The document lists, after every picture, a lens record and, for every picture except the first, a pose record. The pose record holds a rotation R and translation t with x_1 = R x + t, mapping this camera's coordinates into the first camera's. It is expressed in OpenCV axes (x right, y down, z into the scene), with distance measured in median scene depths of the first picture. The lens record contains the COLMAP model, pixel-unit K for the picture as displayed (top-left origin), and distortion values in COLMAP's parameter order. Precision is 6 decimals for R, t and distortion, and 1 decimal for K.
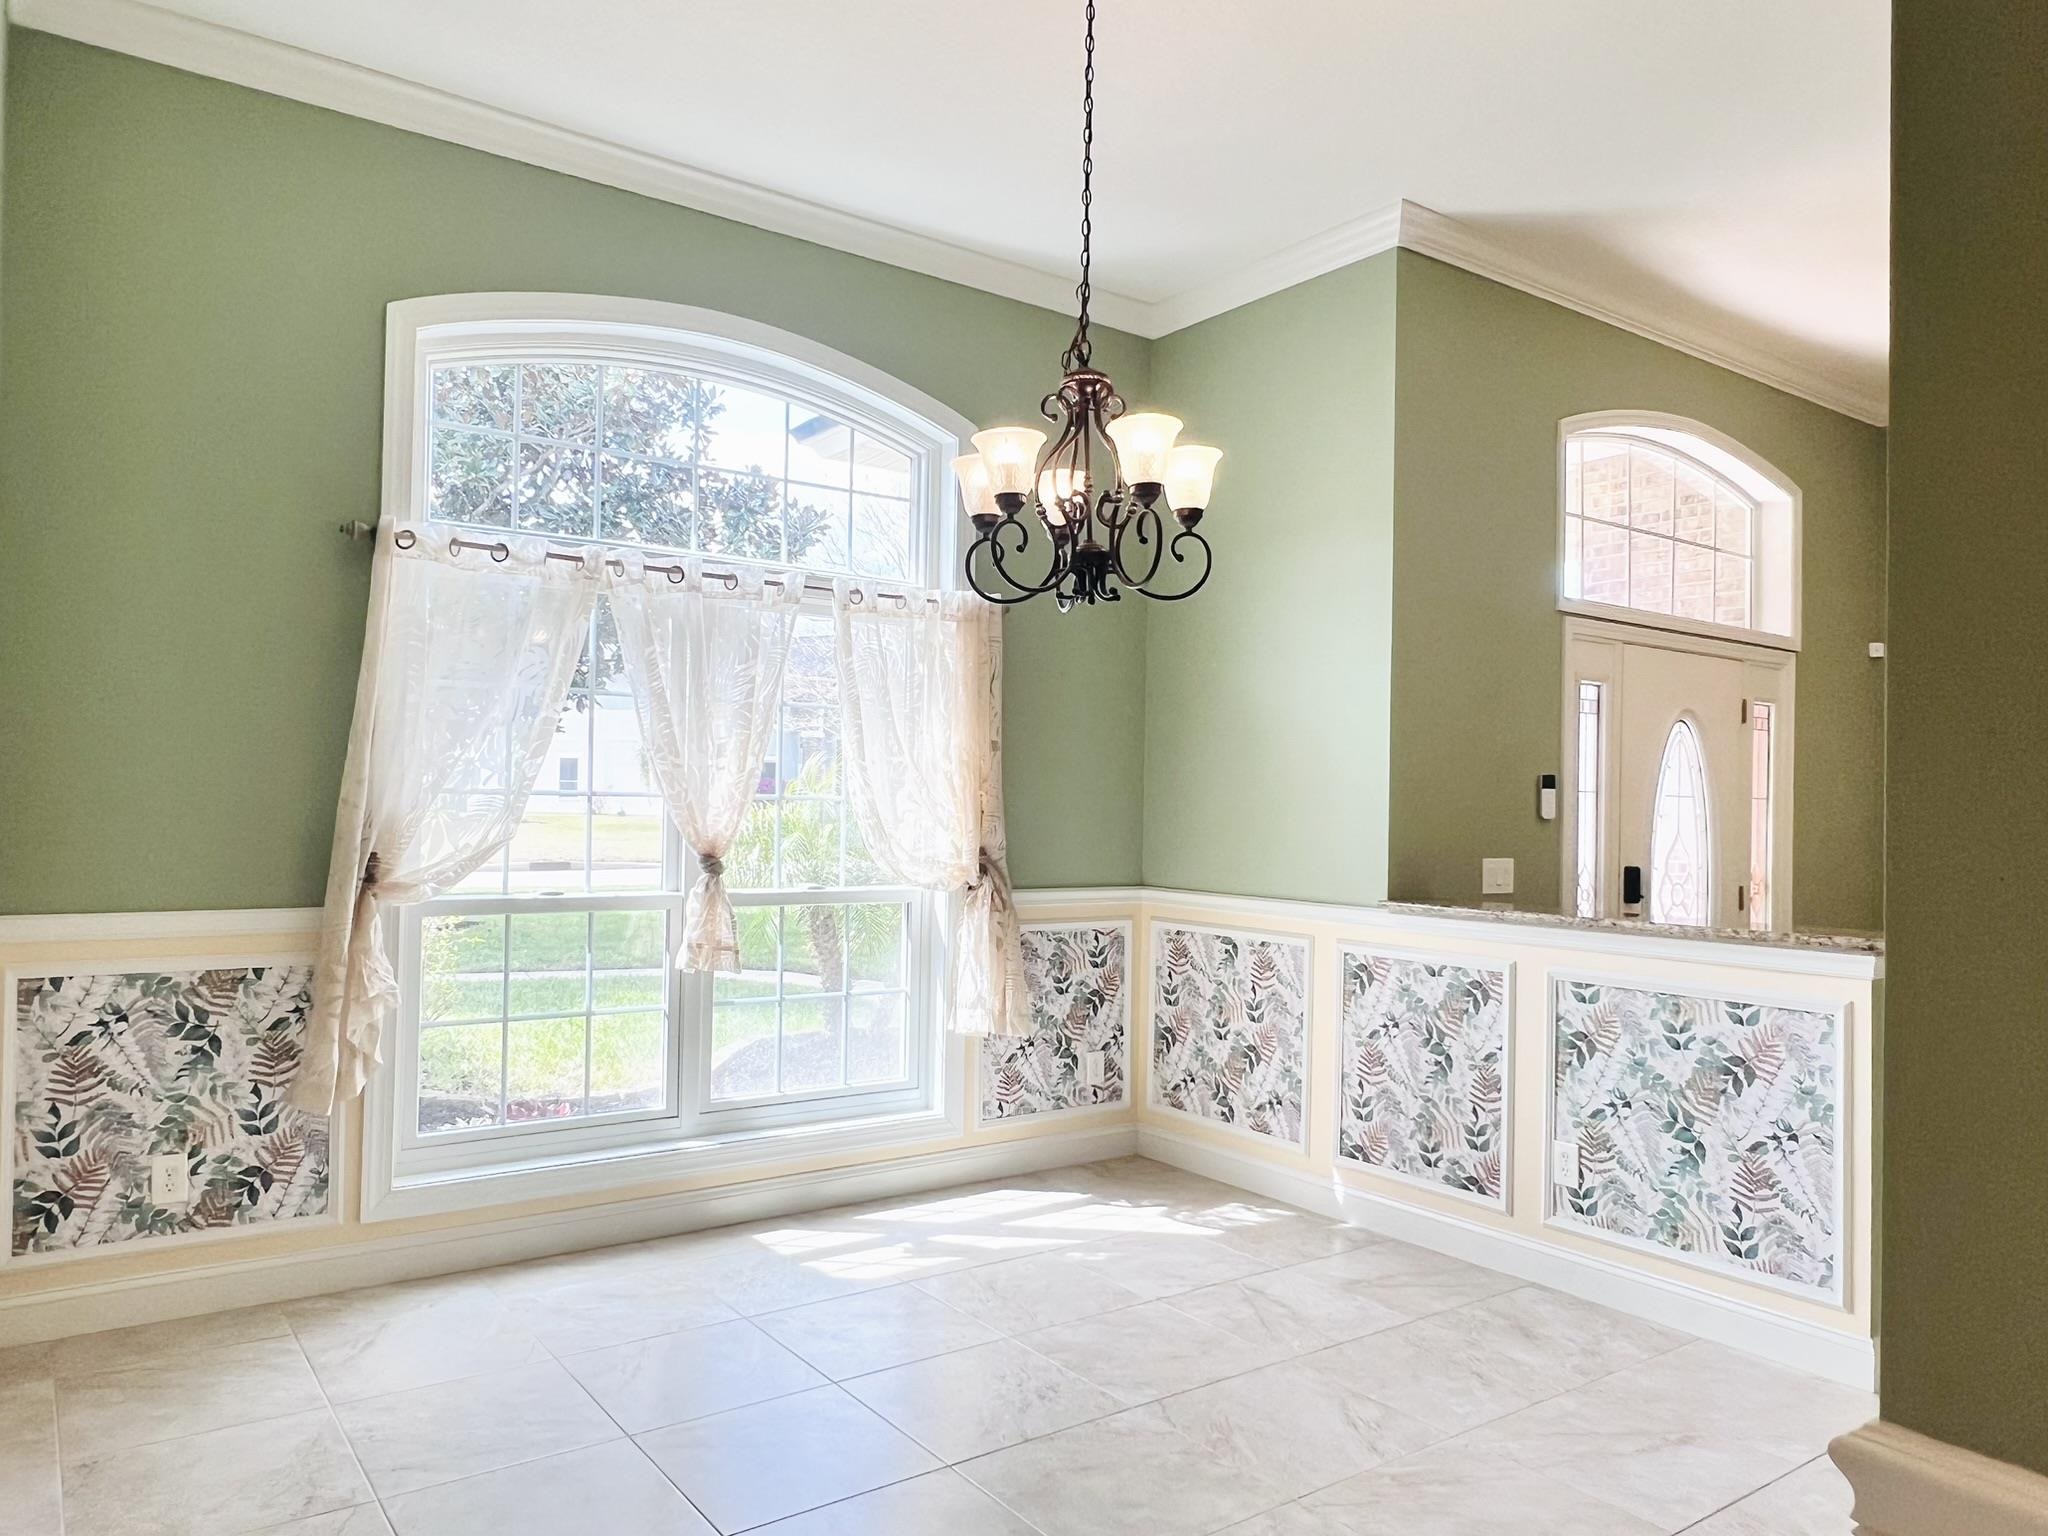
lens RADIAL K [[1317.6, 0, 1024.0], [0, 1317.6, 768.0], [0, 0, 1]] dist [-0.002118, -0.002235]
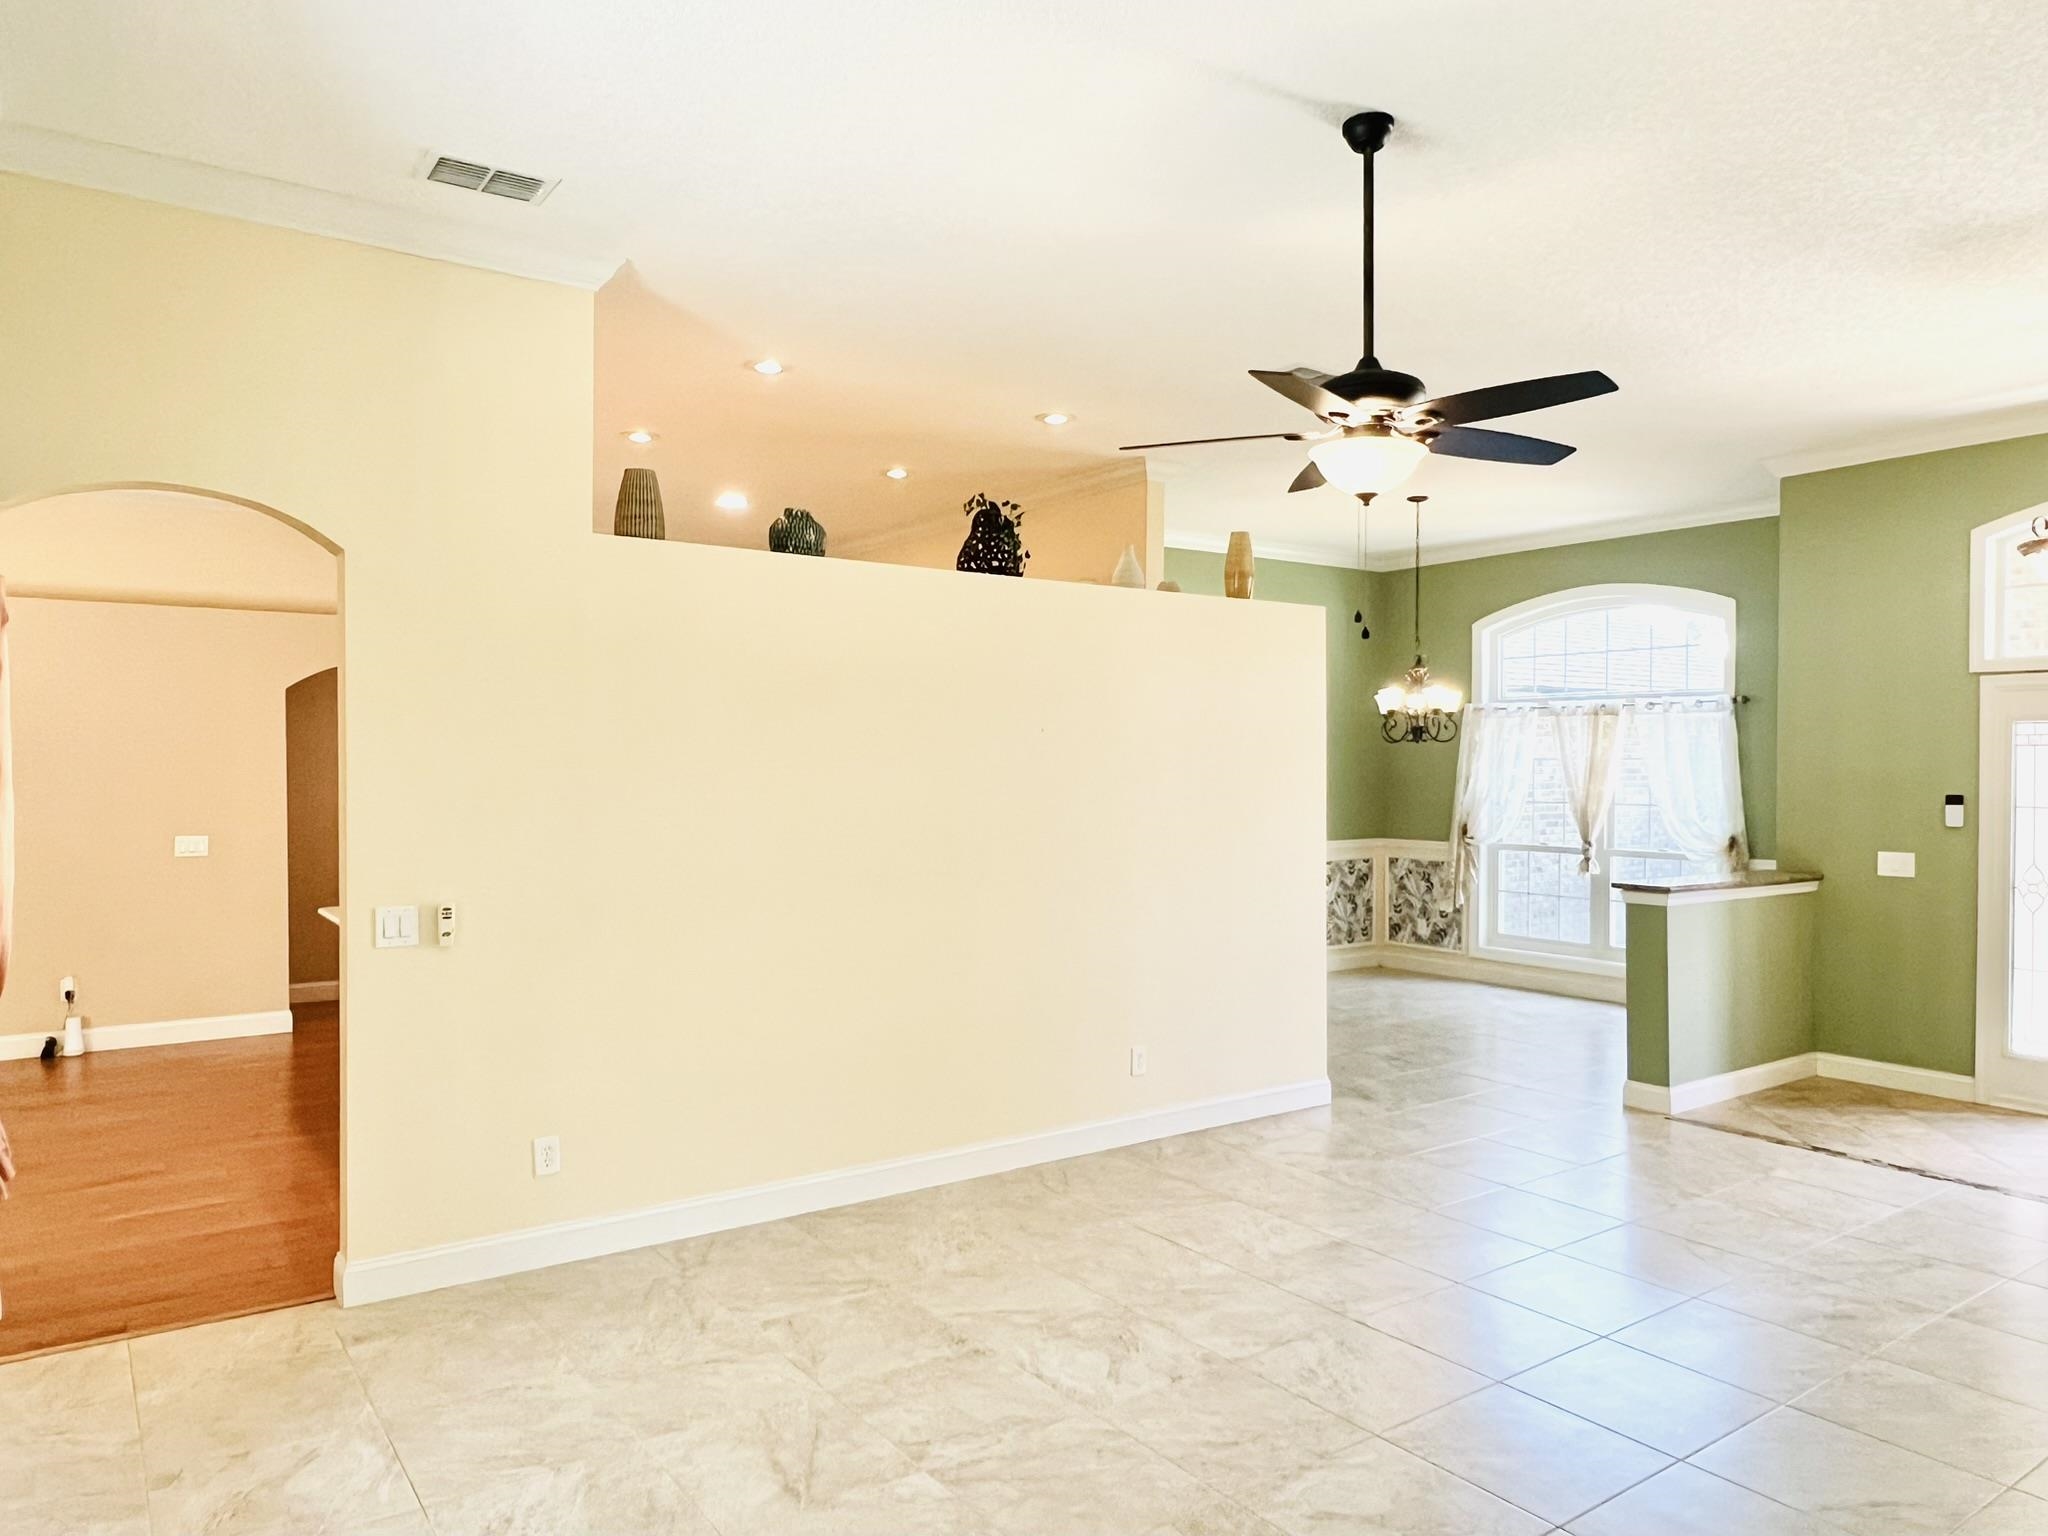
lens RADIAL K [[1317.6, 0, 1024.0], [0, 1317.6, 768.0], [0, 0, 1]] dist [-0.002118, -0.002235]
pose [[0.023172, -0.018362, -0.999563, 2.424915], [0.019158, 0.999656, -0.017920, -0.023413], [0.999548, -0.018735, 0.023516, -0.002755]]
